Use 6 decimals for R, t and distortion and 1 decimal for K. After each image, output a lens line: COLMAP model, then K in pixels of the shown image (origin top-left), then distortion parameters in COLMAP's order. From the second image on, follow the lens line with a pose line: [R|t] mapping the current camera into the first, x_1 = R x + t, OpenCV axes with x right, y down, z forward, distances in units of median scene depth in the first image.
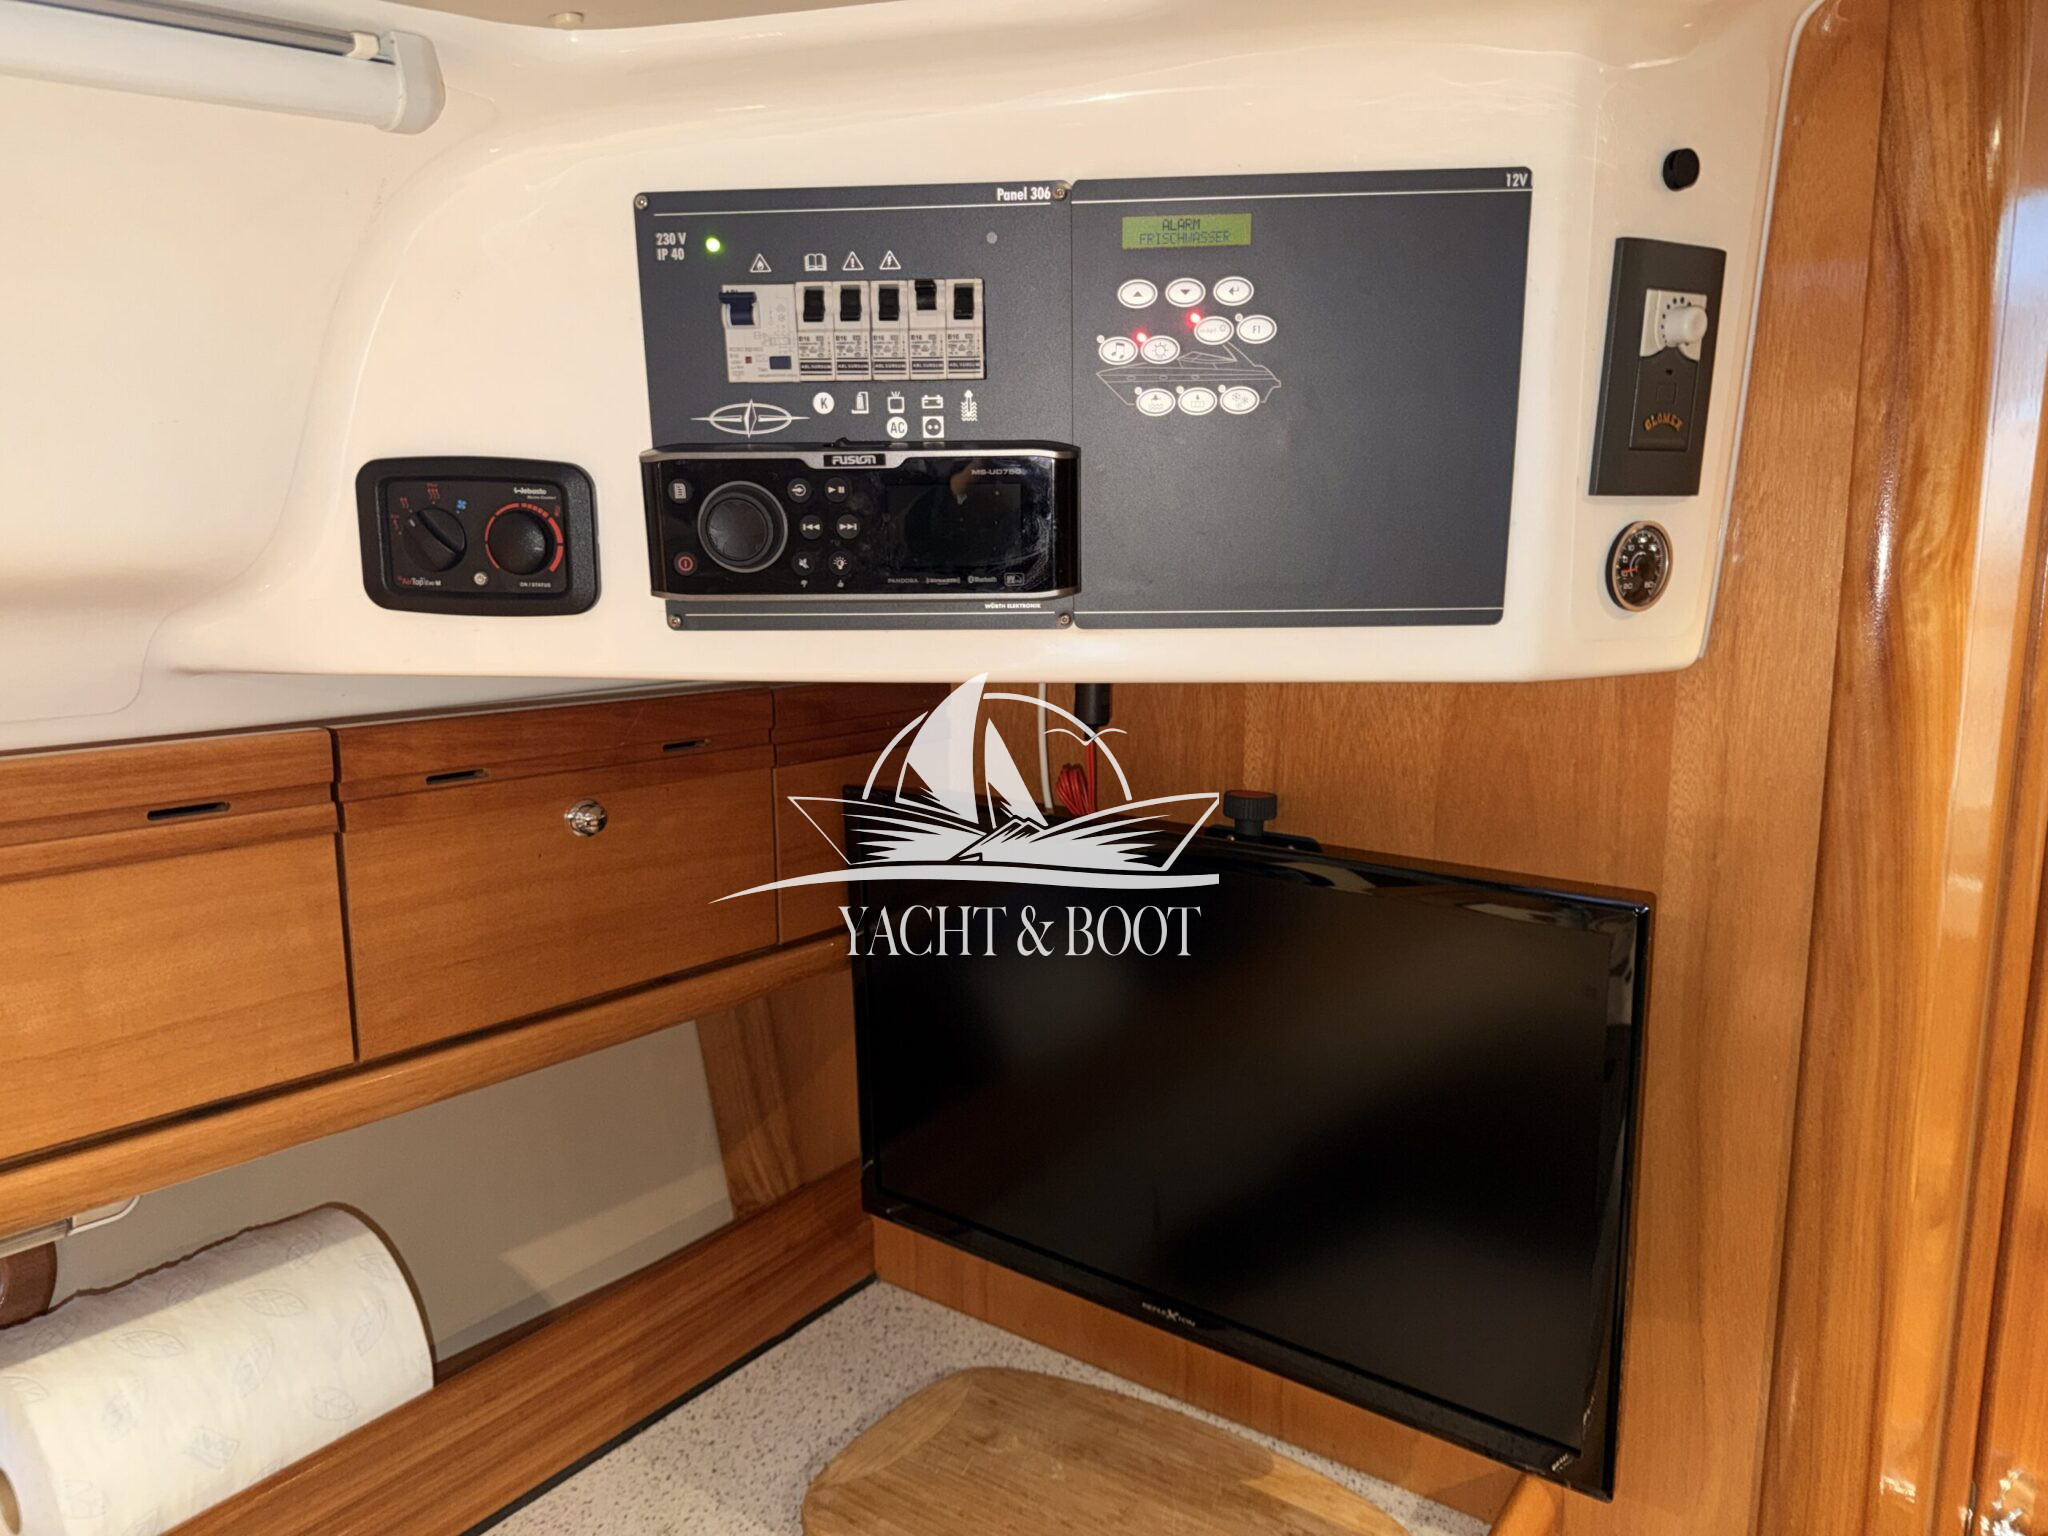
lens RADIAL K [[1453.0, 0, 1024.0], [0, 1453.0, 768.0], [0, 0, 1]] dist [0.112913, -0.217106]
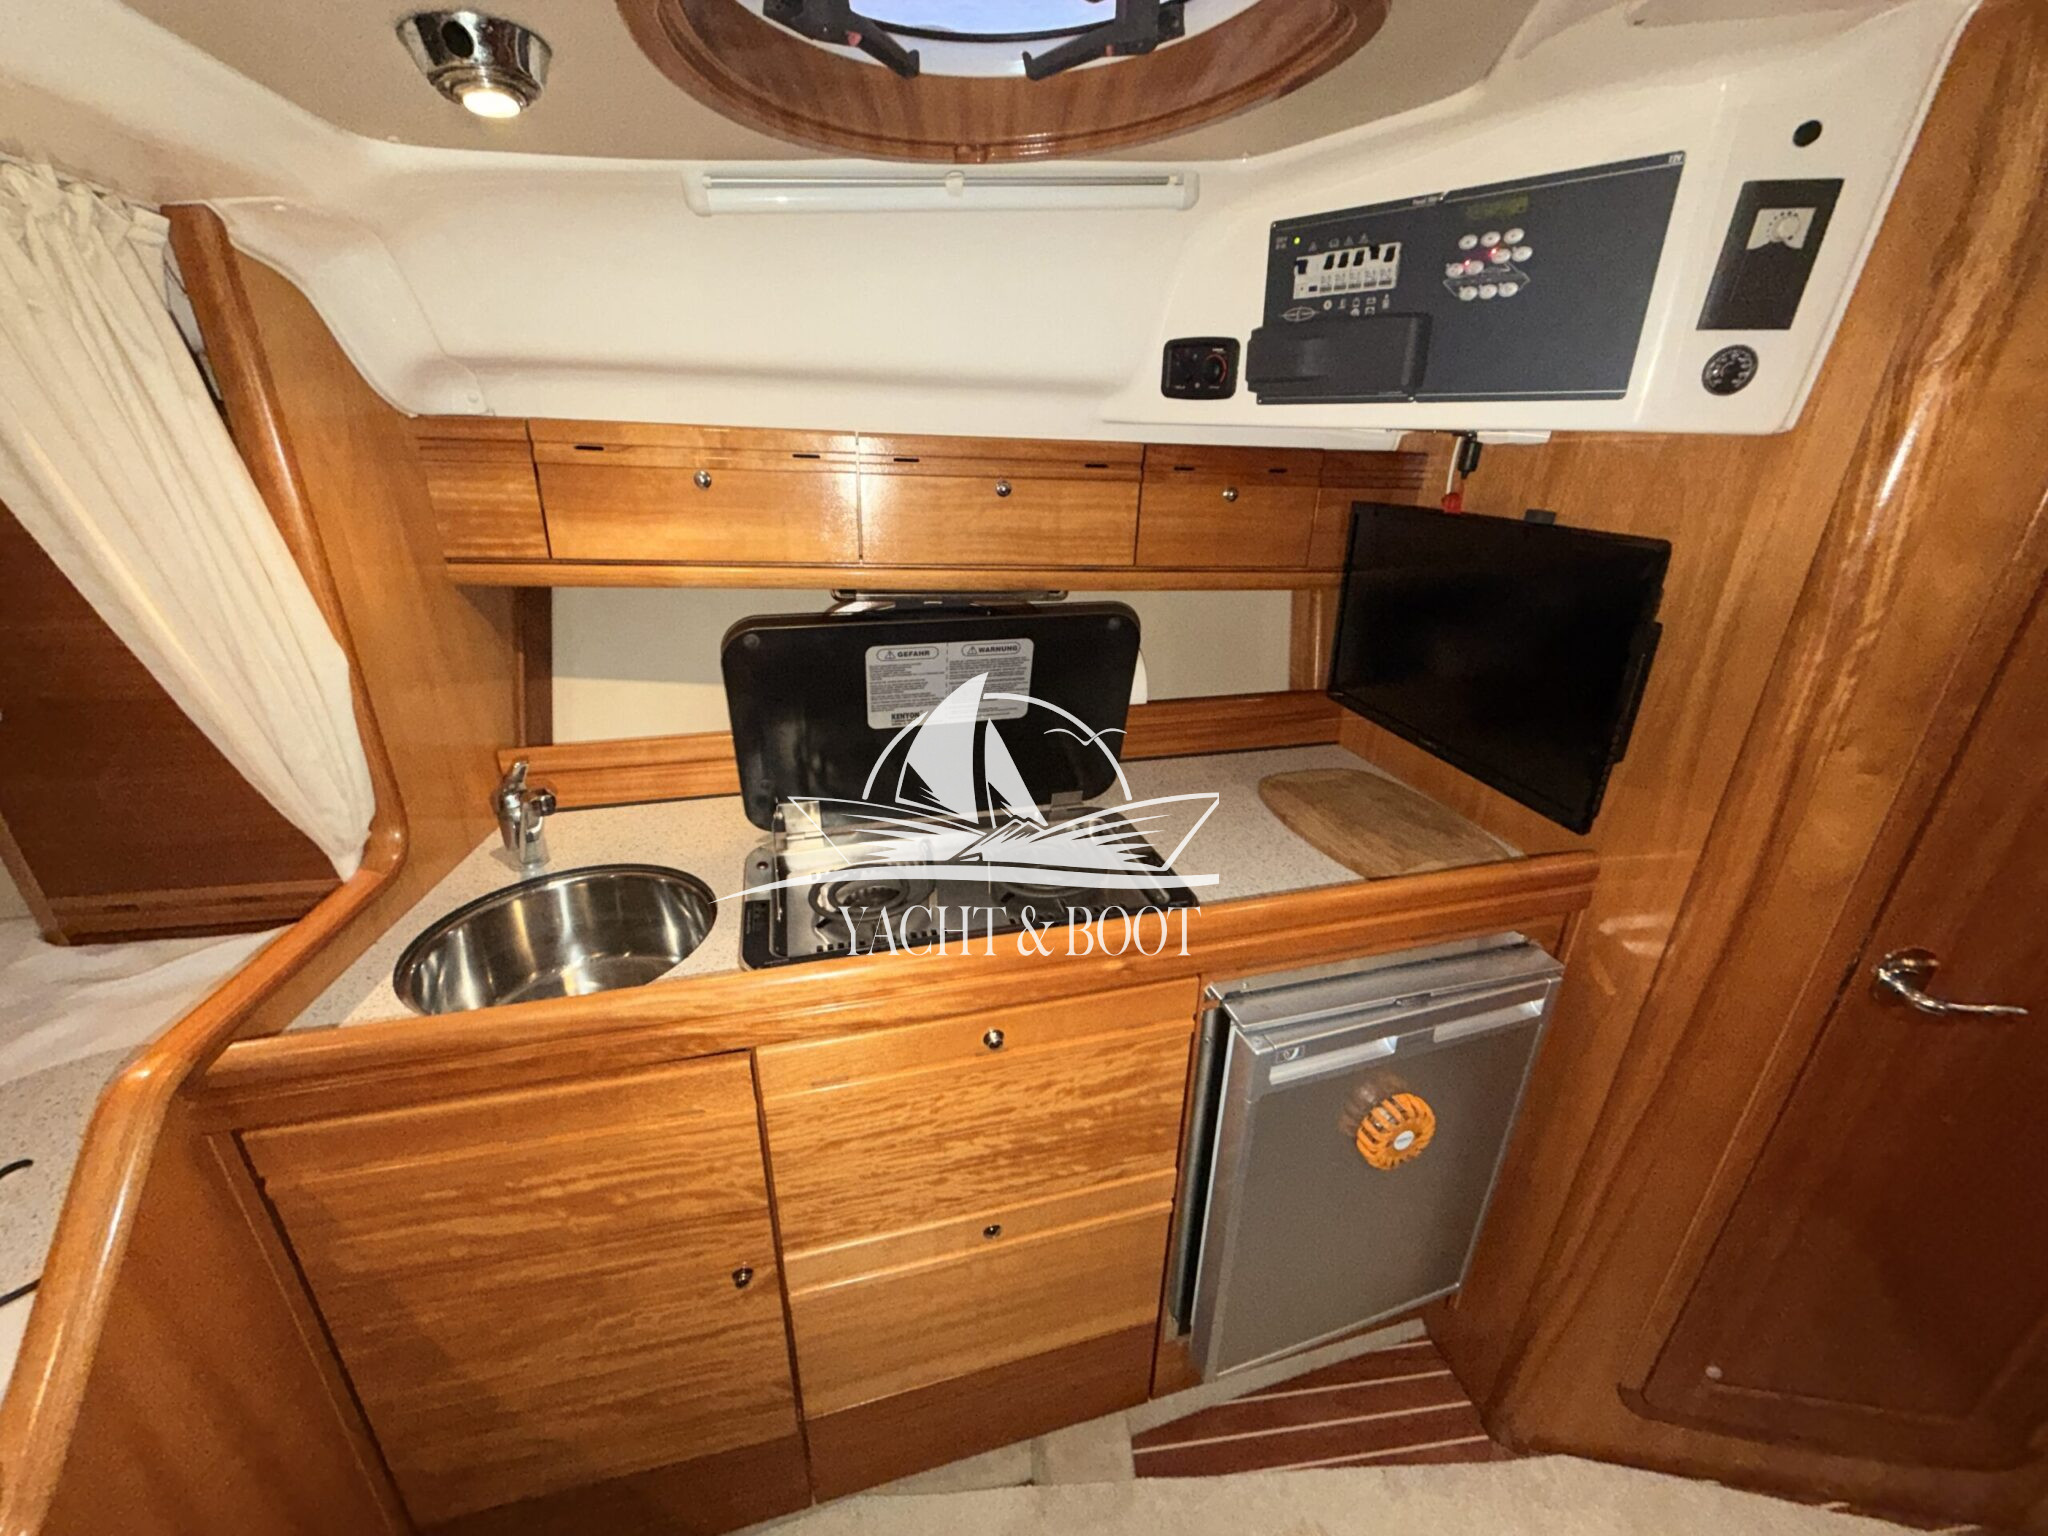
lens RADIAL K [[813.3, 0, 1014.4], [0, 813.3, 765.9], [0, 0, 1]] dist [-0.000431, -0.000225]
pose [[0.761597, 0.263868, -0.591899, 0.495122], [-0.131957, 0.957360, 0.257000, 0.223404], [0.634474, -0.117625, 0.763942, -0.506997]]
